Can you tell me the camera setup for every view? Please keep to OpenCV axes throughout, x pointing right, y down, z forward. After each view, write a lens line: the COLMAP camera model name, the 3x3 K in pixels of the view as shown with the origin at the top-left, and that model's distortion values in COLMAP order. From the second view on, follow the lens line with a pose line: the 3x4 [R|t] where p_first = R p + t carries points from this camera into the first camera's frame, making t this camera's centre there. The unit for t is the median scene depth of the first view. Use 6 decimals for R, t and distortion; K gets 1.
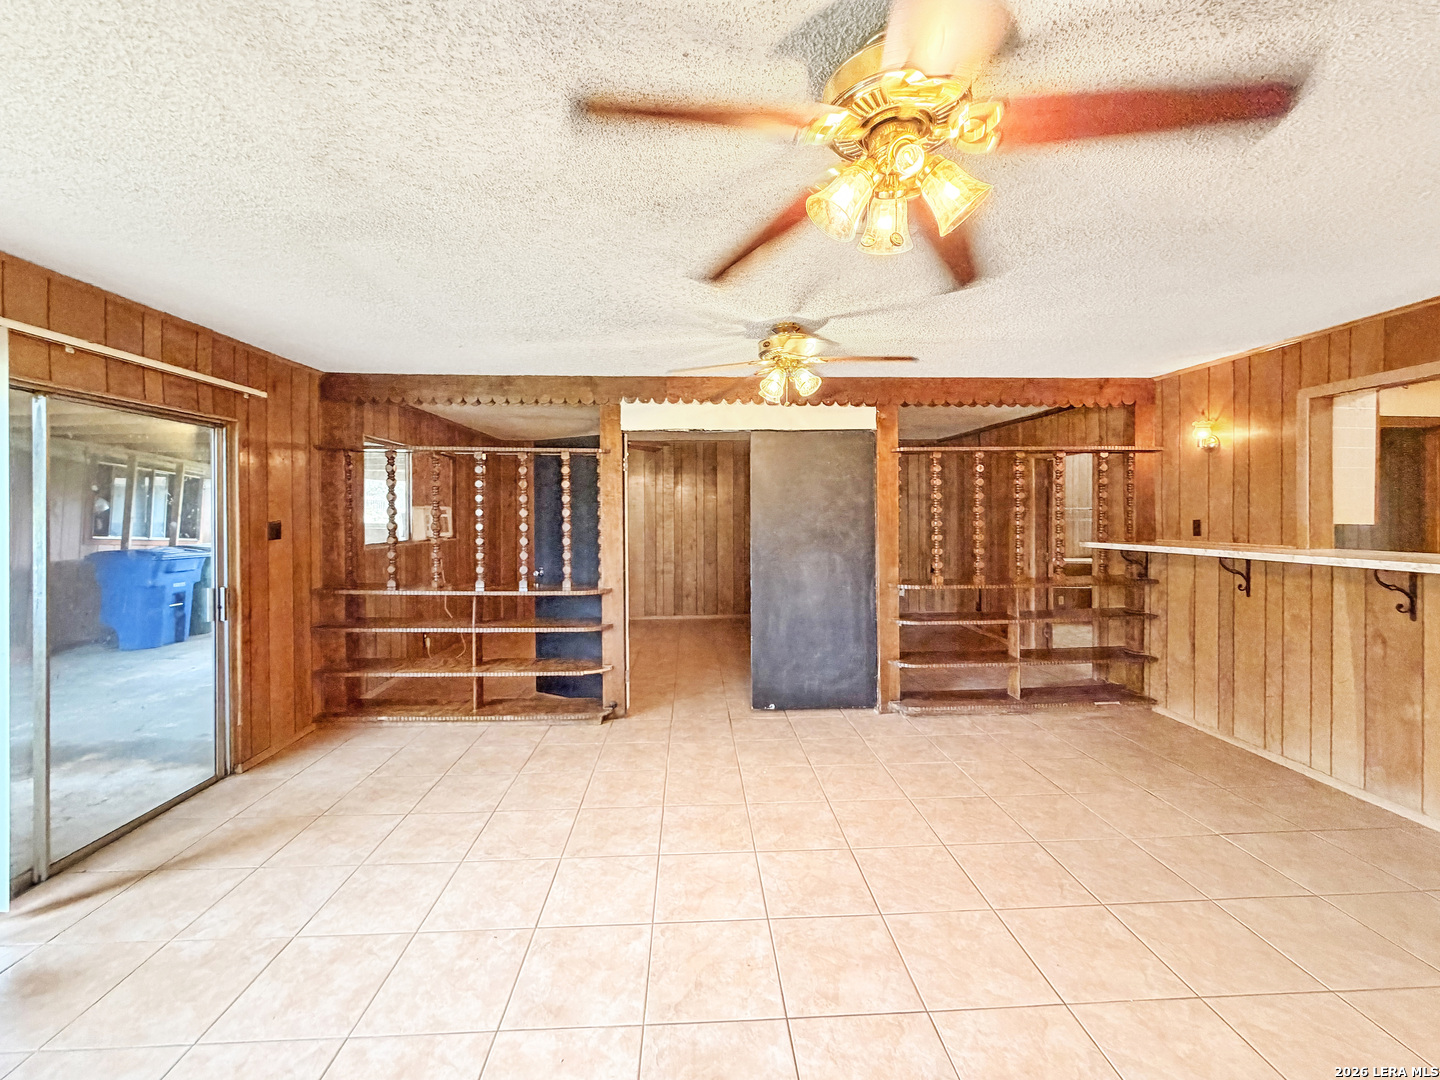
lens RADIAL K [[594.1, 0, 721.5], [0, 594.1, 512.2], [0, 0, 1]] dist [-0.002260, 0.001127]
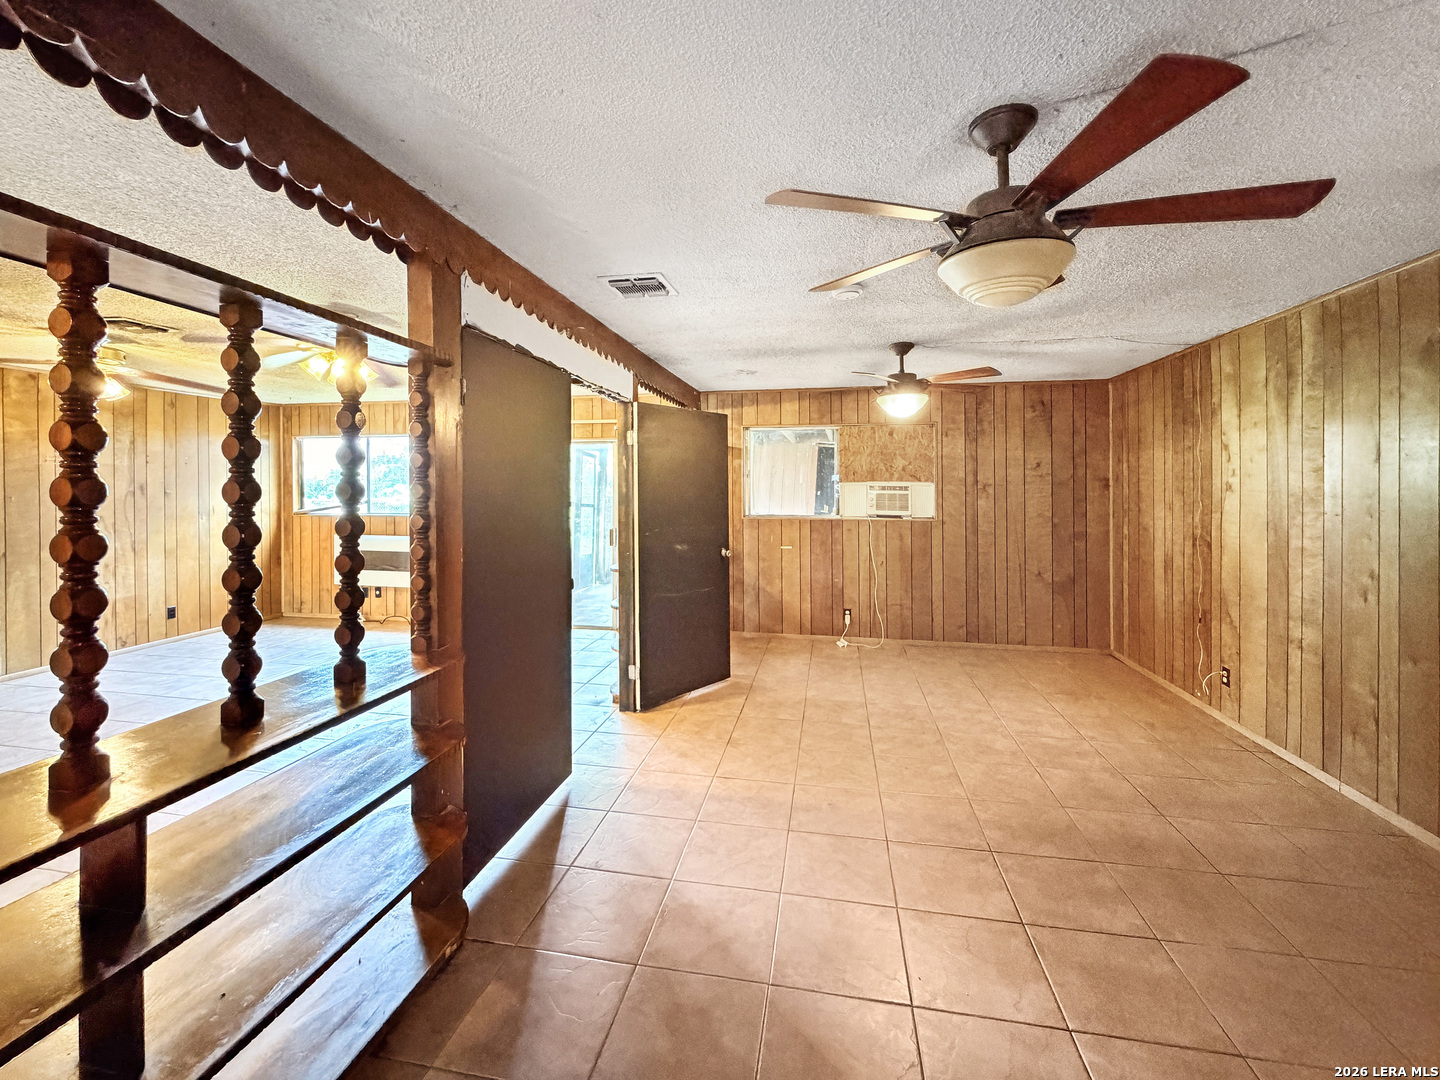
lens RADIAL K [[594.1, 0, 713.7], [0, 594.1, 494.0], [0, 0, 1]] dist [-0.002260, 0.001127]
pose [[-0.238498, 0.010826, -0.971083, 0.727303], [-0.003784, 0.999920, 0.012077, -0.005898], [0.971135, 0.006555, -0.238438, 1.402966]]
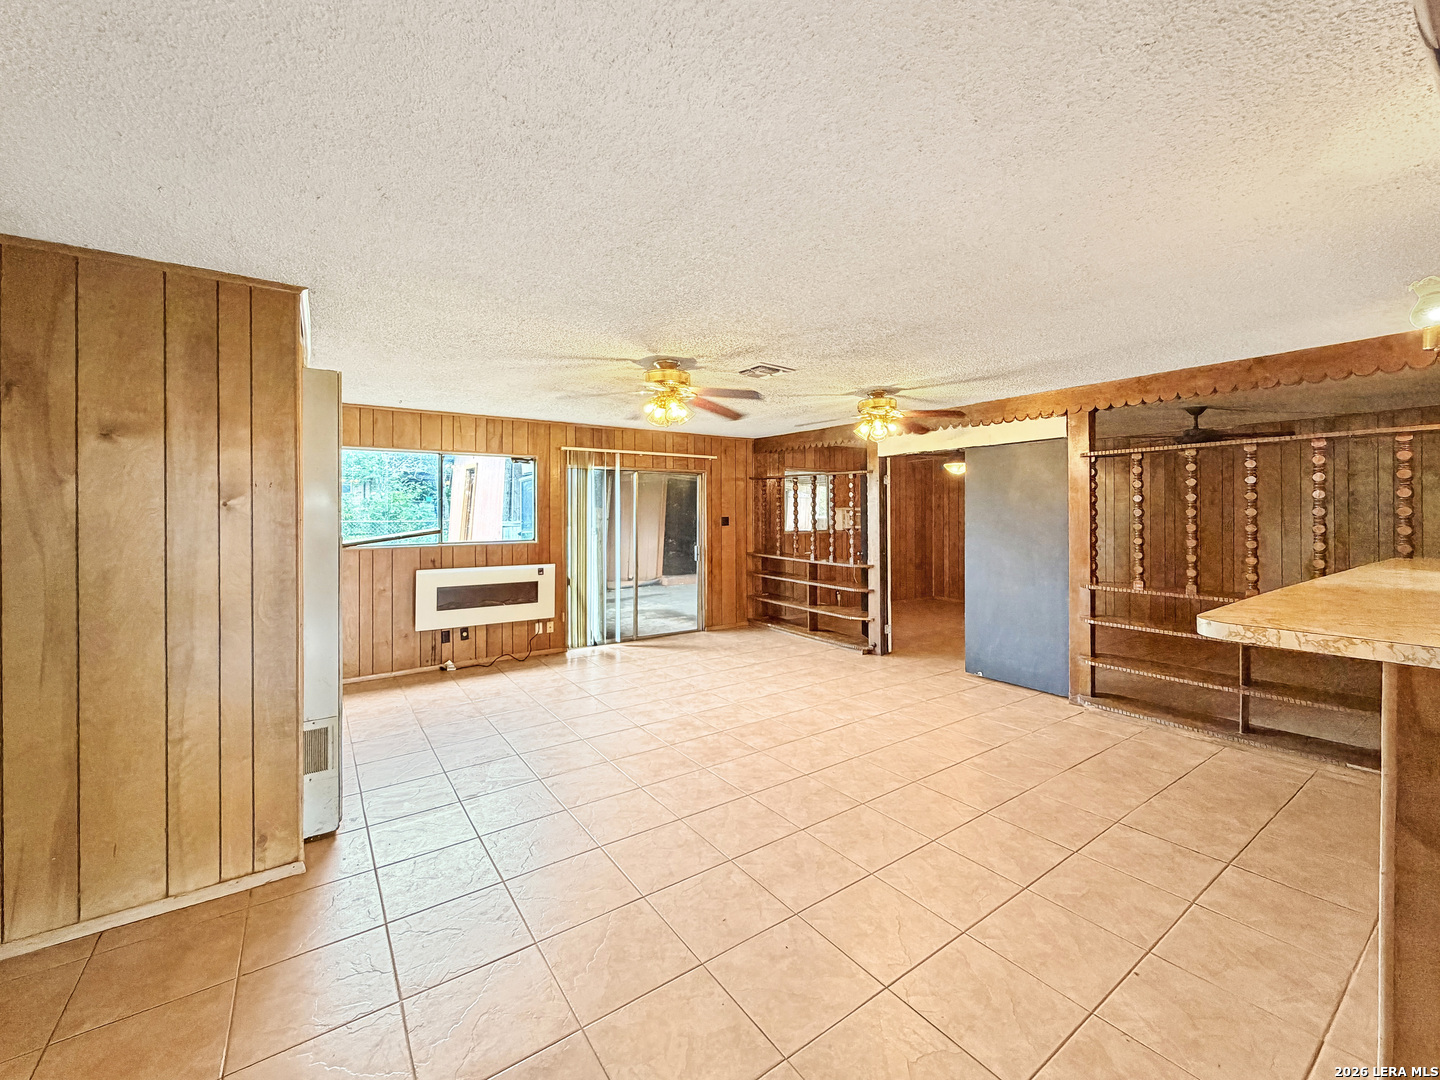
lens RADIAL K [[594.1, 0, 714.8], [0, 594.1, 503.2], [0, 0, 1]] dist [-0.002260, 0.001127]
pose [[0.527763, -0.008397, -0.849350, 0.886644], [-0.001050, 0.999944, -0.010539, -0.009182], [0.849391, 0.006453, 0.527725, -0.112236]]
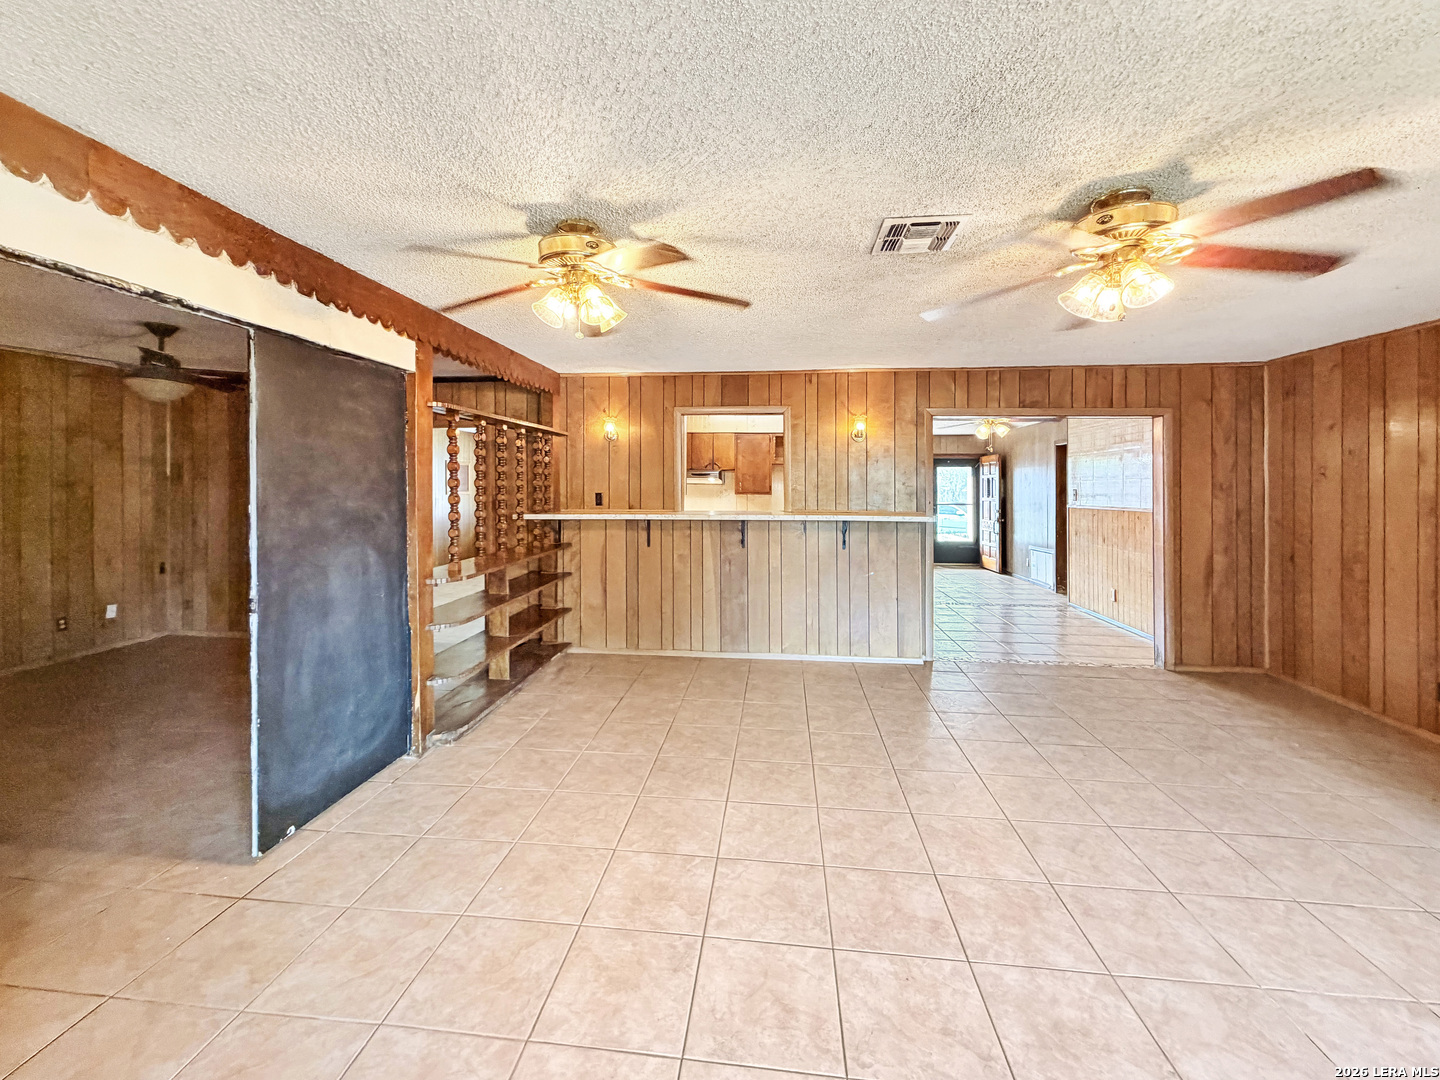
lens RADIAL K [[594.1, 0, 719.7], [0, 594.1, 486.0], [0, 0, 1]] dist [-0.002260, 0.001127]
pose [[0.151797, 0.005112, 0.988399, -0.431730], [-0.005756, 0.999974, -0.004288, 0.002107], [-0.988395, -0.005038, 0.151822, 0.545655]]
